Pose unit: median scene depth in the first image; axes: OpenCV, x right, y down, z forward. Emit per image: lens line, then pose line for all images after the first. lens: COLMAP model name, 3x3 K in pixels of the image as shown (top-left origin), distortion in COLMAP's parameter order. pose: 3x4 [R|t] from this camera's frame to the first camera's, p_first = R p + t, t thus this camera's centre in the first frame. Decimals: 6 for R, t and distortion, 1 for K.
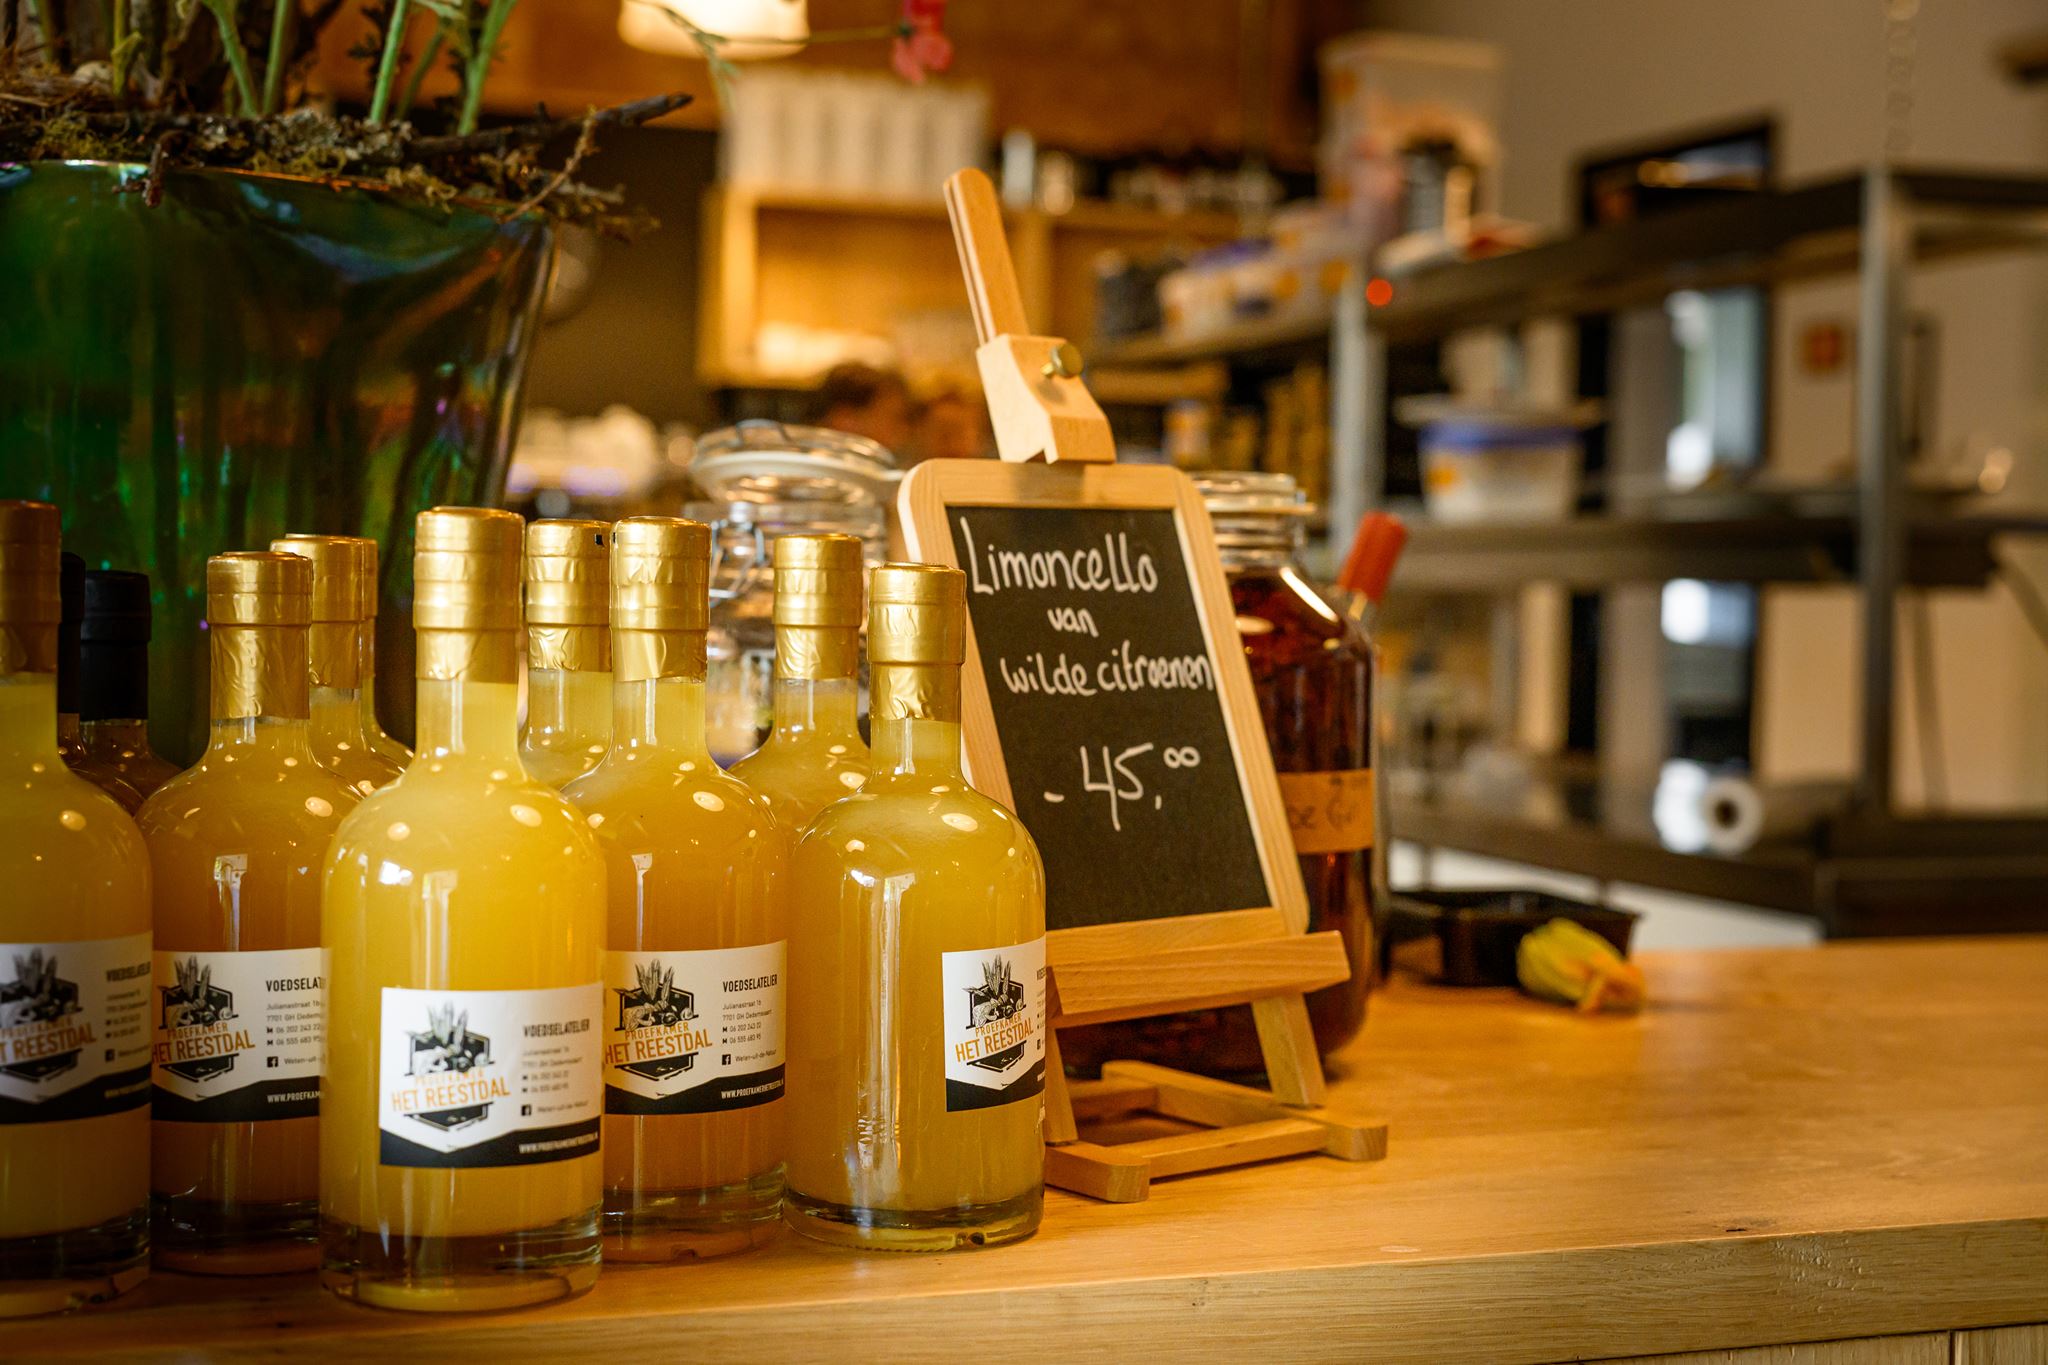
lens RADIAL K [[3019.1, 0, 1024.0], [0, 3019.1, 682.5], [0, 0, 1]] dist [-0.009285, 0.095437]
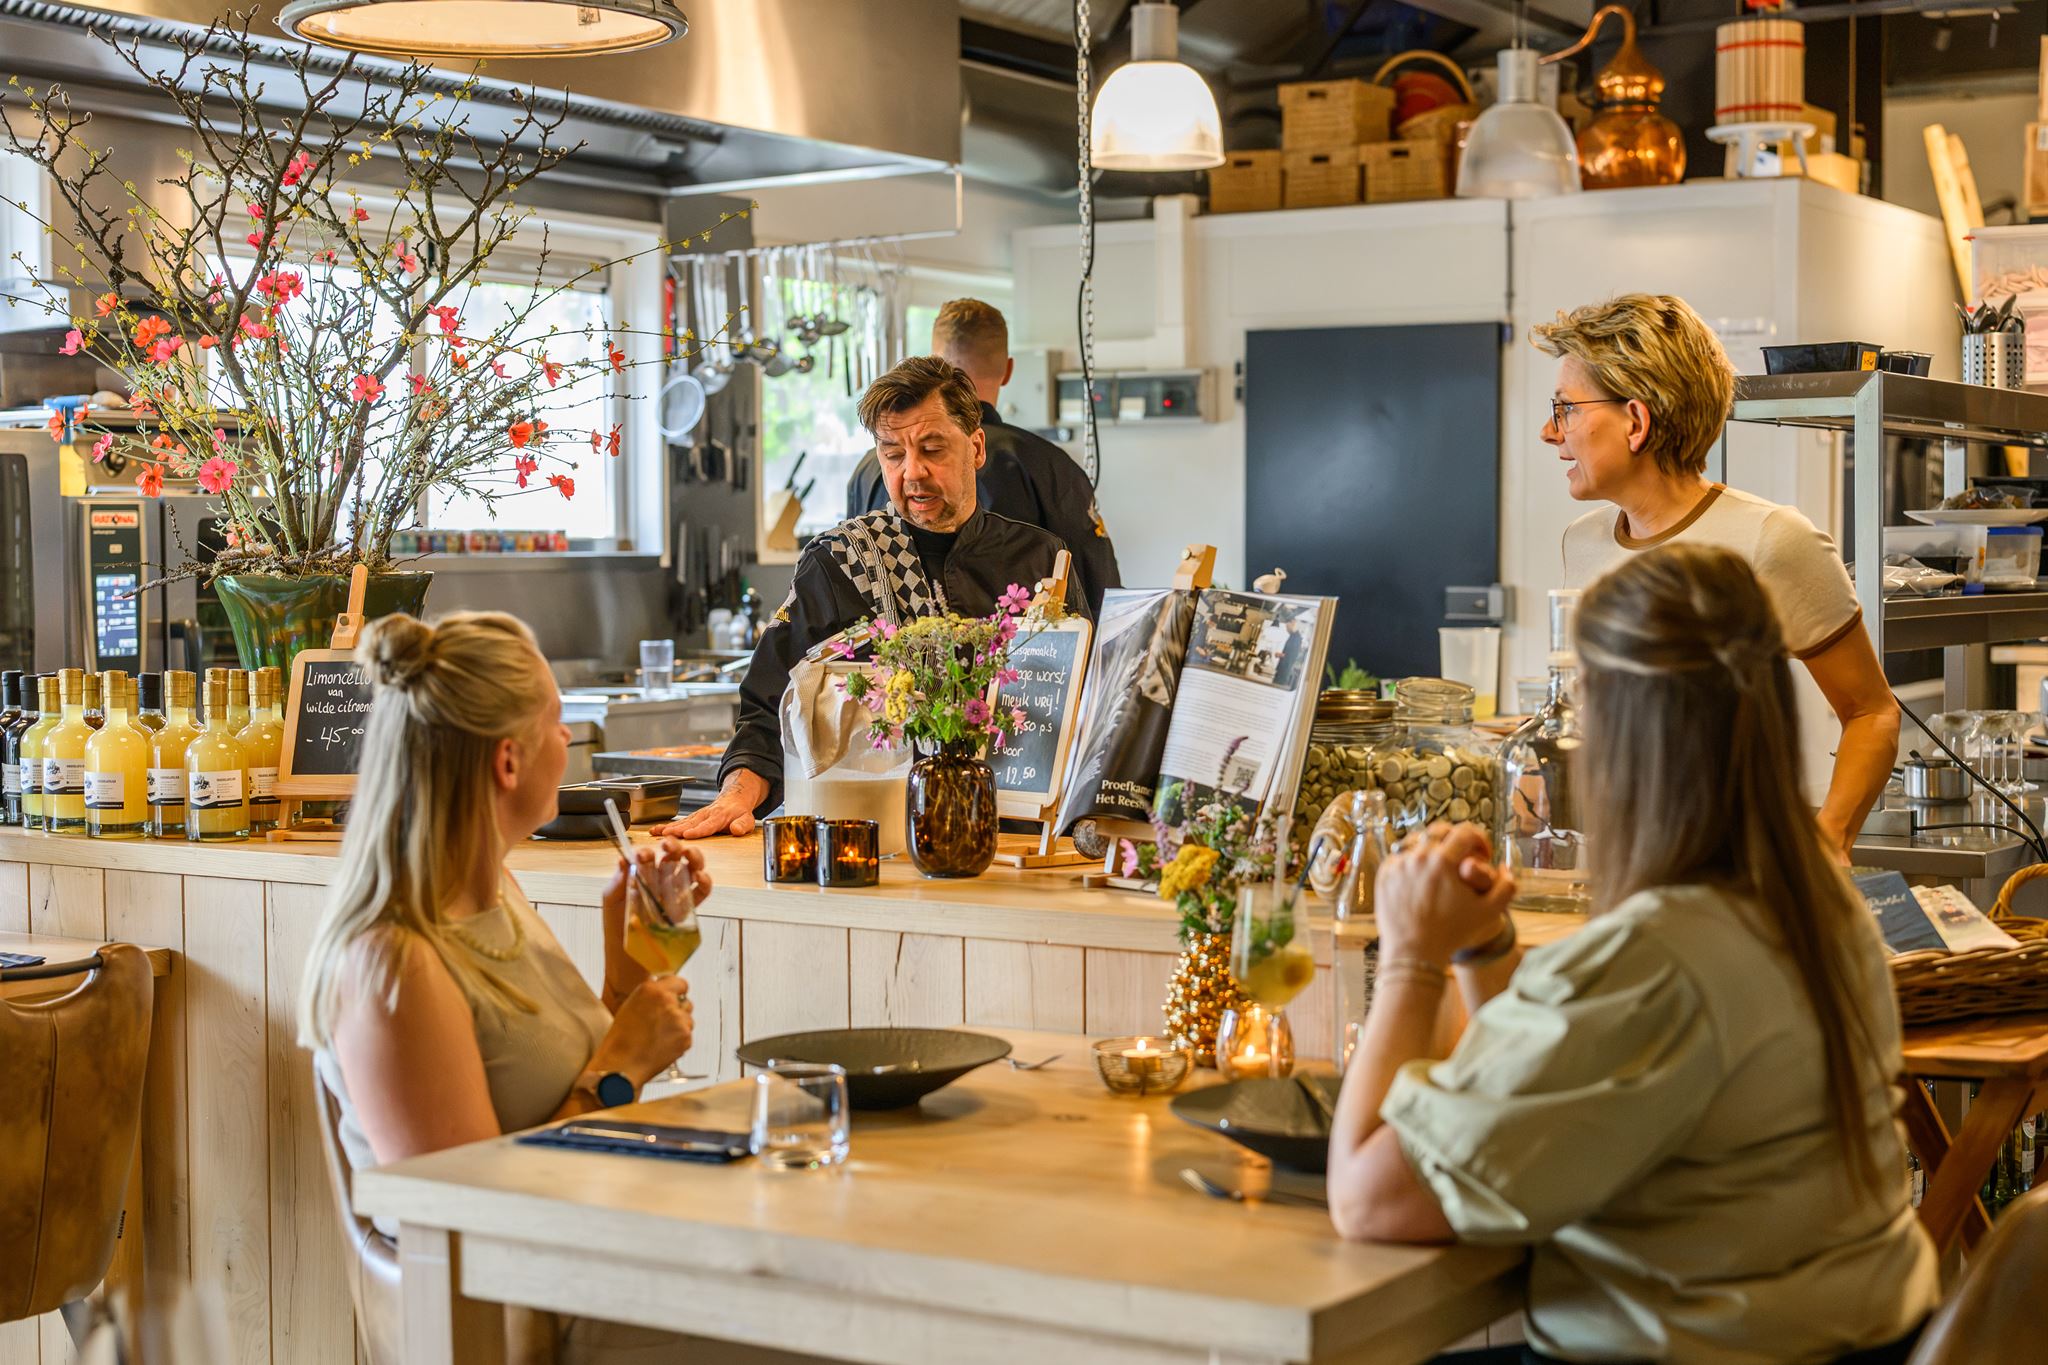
lens RADIAL K [[3019.1, 0, 1024.0], [0, 3019.1, 682.5], [0, 0, 1]] dist [-0.009285, 0.095437]
pose [[0.585276, 0.013624, -0.810719, 0.569923], [-0.009204, 0.999906, 0.010159, -0.012799], [0.810782, 0.001516, 0.585347, -0.076584]]
